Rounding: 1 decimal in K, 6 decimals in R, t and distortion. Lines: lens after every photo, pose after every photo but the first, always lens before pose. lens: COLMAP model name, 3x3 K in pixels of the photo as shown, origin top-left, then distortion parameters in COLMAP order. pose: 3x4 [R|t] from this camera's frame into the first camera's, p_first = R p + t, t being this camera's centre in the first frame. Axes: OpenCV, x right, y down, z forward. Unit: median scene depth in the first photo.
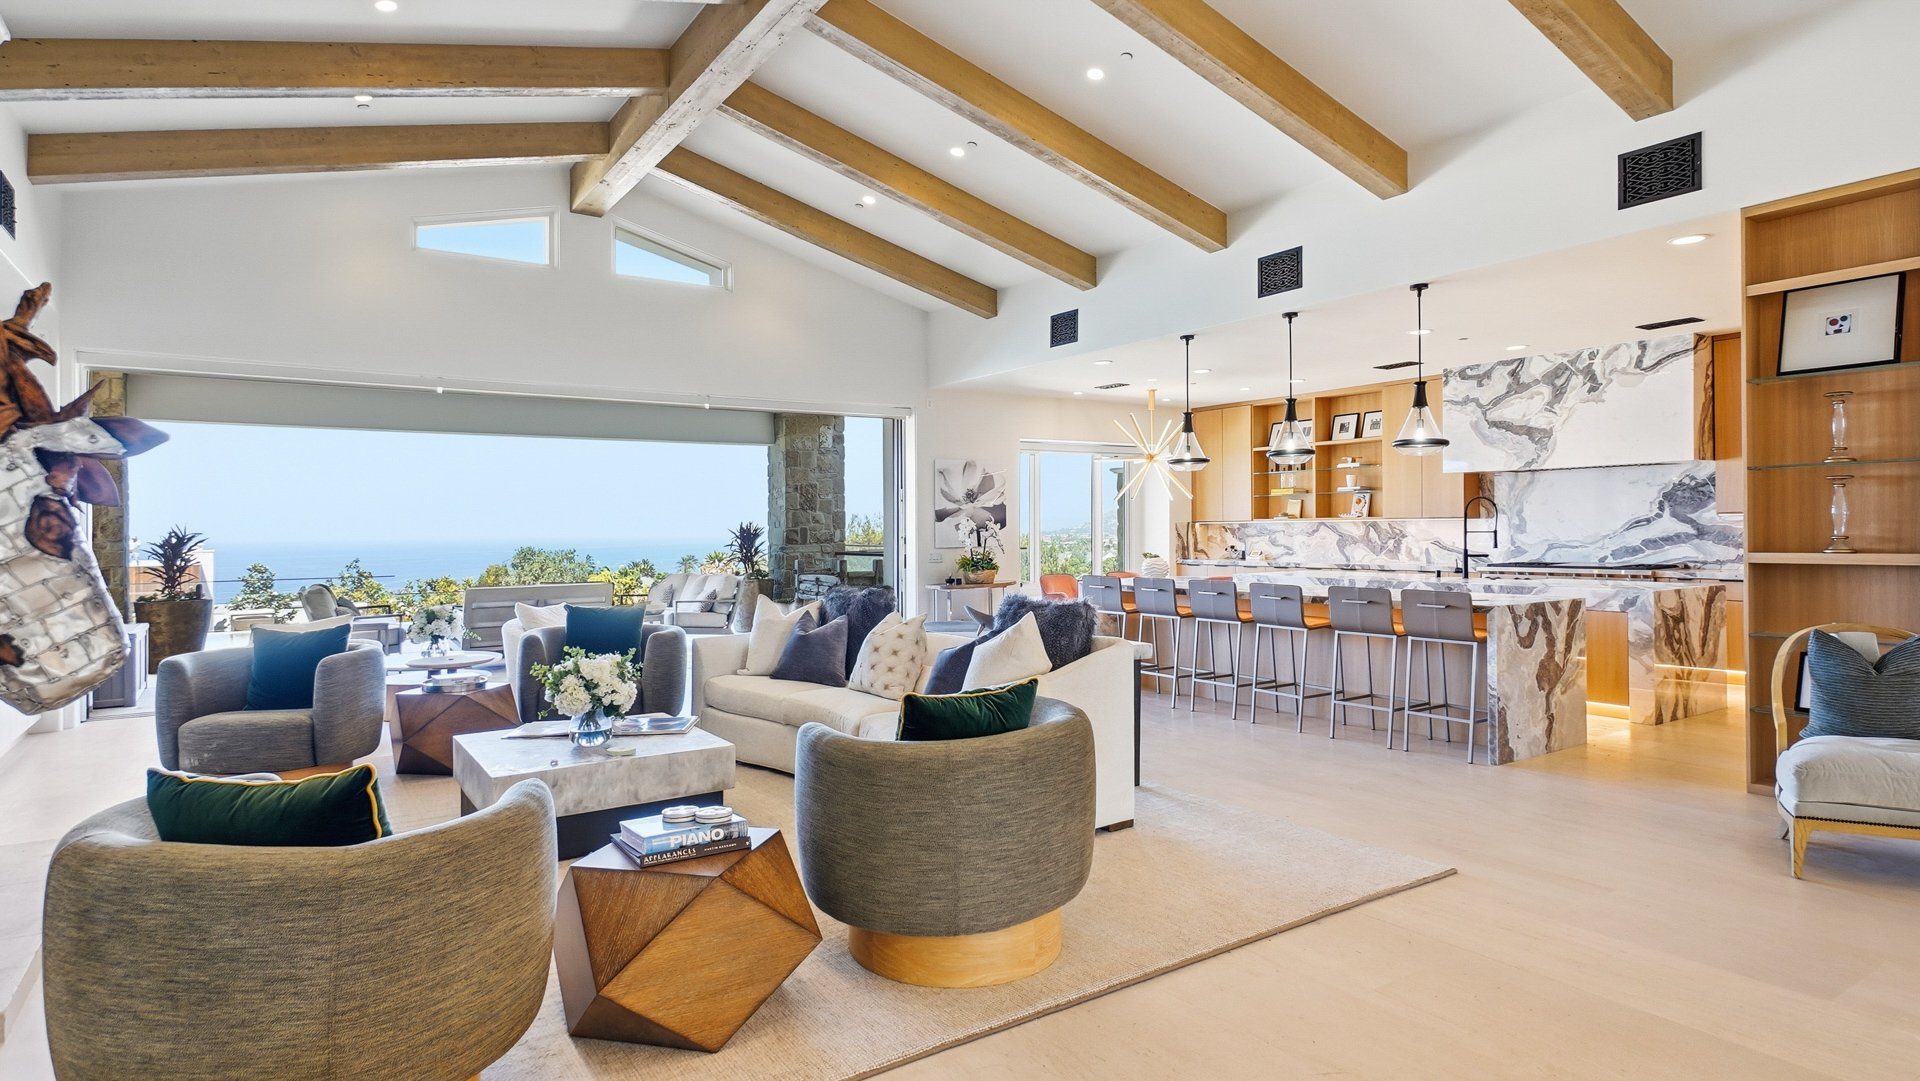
lens RADIAL K [[983.8, 0, 948.5], [0, 983.8, 534.1], [0, 0, 1]] dist [0.001726, -0.000353]
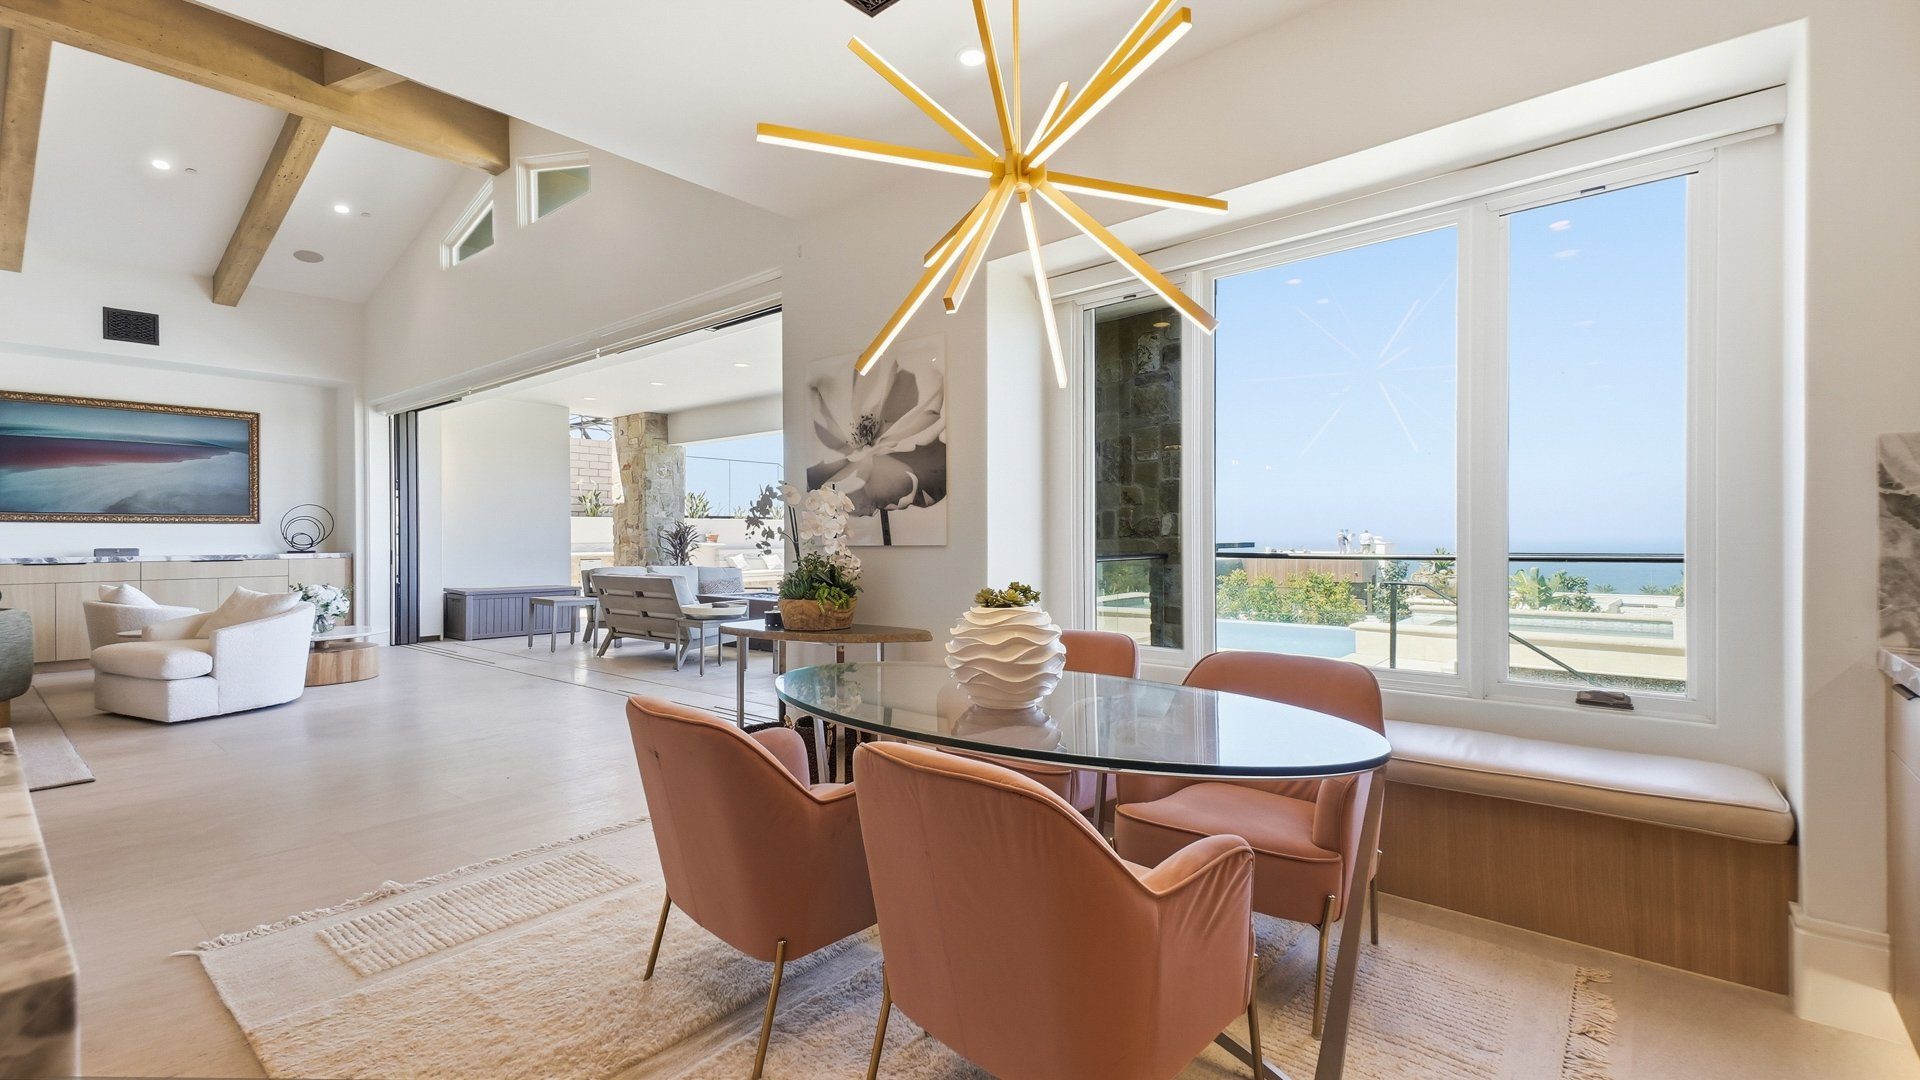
lens RADIAL K [[835.9, 0, 960.0], [0, 835.9, 540.0], [0, 0, 1]] dist [0.001197, 0.000046]
pose [[0.276461, 0.011913, -0.960951, 0.482871], [0.000582, 0.999921, 0.012564, 0.006816], [0.961025, -0.004033, 0.276433, 1.144685]]
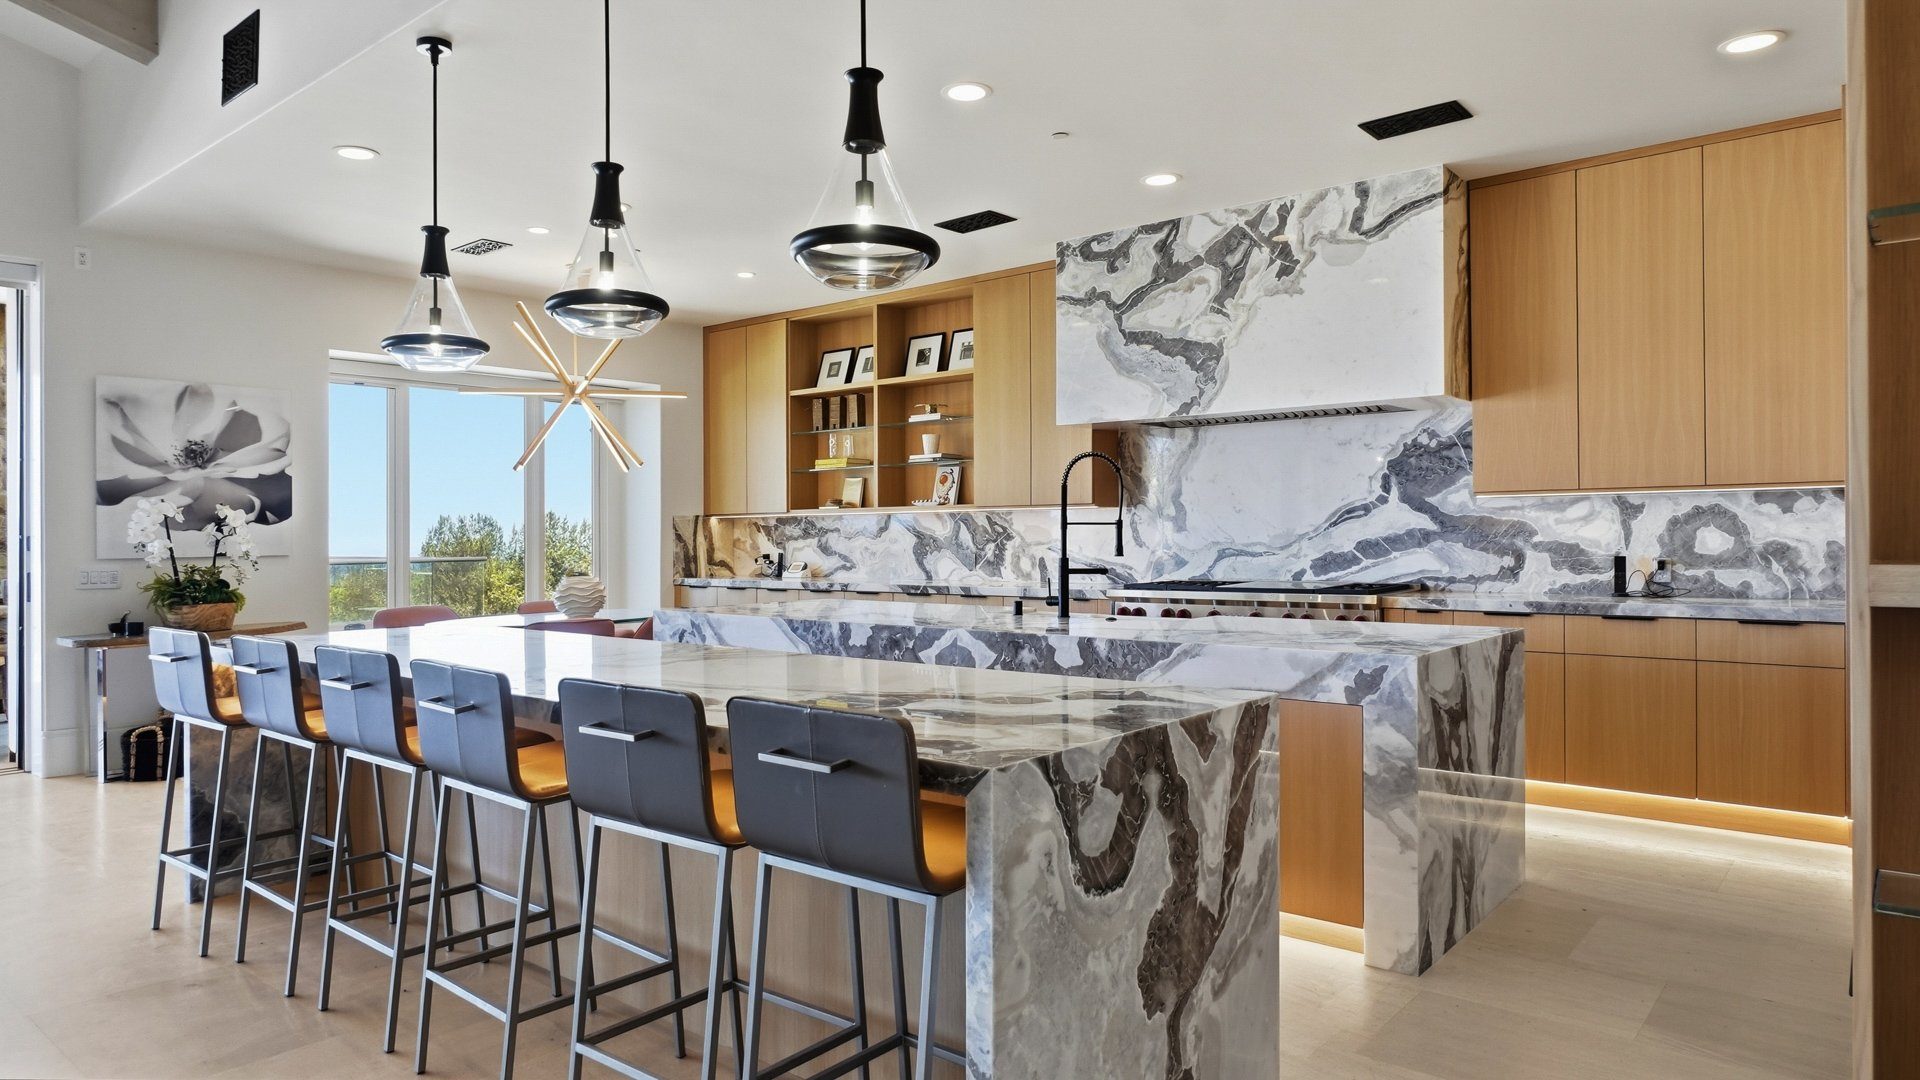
lens RADIAL K [[1153.2, 0, 960.0], [0, 1153.2, 540.0], [0, 0, 1]] dist [-0.026067, -0.000399]
pose [[0.952038, 0.002175, 0.305974, 0.261635], [-0.001309, 0.999995, -0.003035, 0.006941], [-0.305978, 0.002489, 0.952035, 0.407652]]
